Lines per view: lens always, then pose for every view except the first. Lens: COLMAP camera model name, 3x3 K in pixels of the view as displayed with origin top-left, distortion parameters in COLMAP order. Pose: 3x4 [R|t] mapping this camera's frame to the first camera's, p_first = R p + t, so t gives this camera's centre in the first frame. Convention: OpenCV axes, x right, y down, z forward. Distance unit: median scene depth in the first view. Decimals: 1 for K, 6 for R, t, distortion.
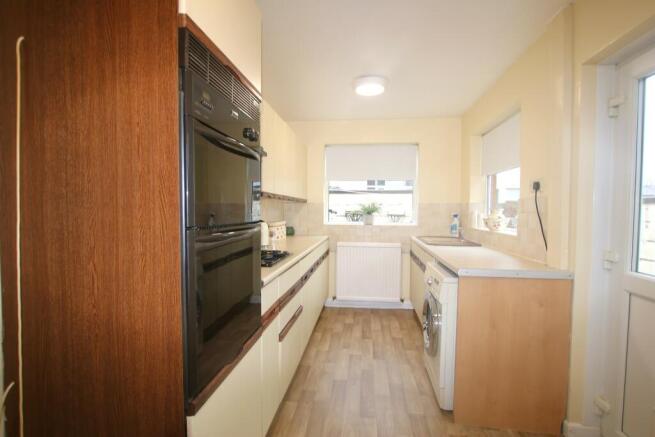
lens RADIAL K [[320.7, 0, 331.6], [0, 320.7, 221.4], [0, 0, 1]] dist [-0.002175, -0.000403]
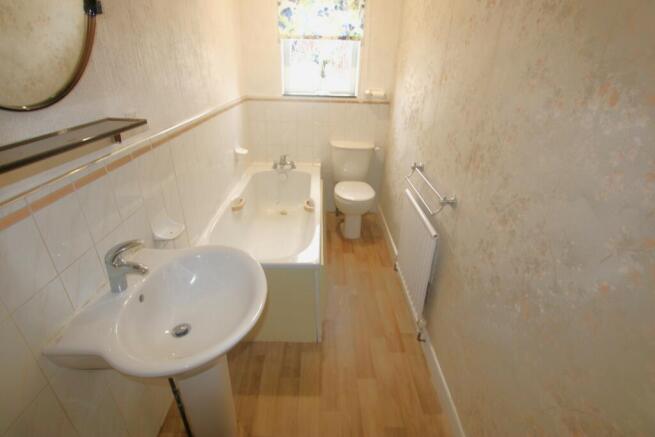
lens RADIAL K [[320.7, 0, 331.6], [0, 320.7, 221.4], [0, 0, 1]] dist [-0.002175, -0.000403]
pose [[-0.991743, 0.052948, -0.116799, 0.162711], [-0.011880, 0.868932, 0.494789, -0.157954], [0.127688, 0.492091, -0.861128, 1.371288]]
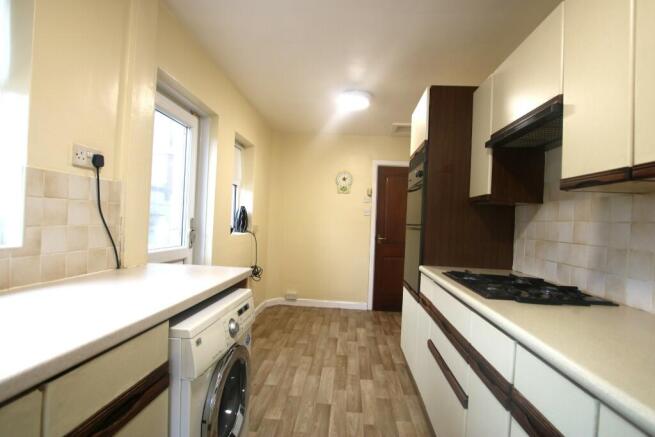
lens RADIAL K [[320.7, 0, 331.6], [0, 320.7, 221.4], [0, 0, 1]] dist [-0.002175, -0.000403]
pose [[-0.998125, -0.036665, -0.049011, 0.199239], [-0.038053, 0.998892, 0.027700, -0.035697], [0.047941, 0.029513, -0.998414, 1.912595]]
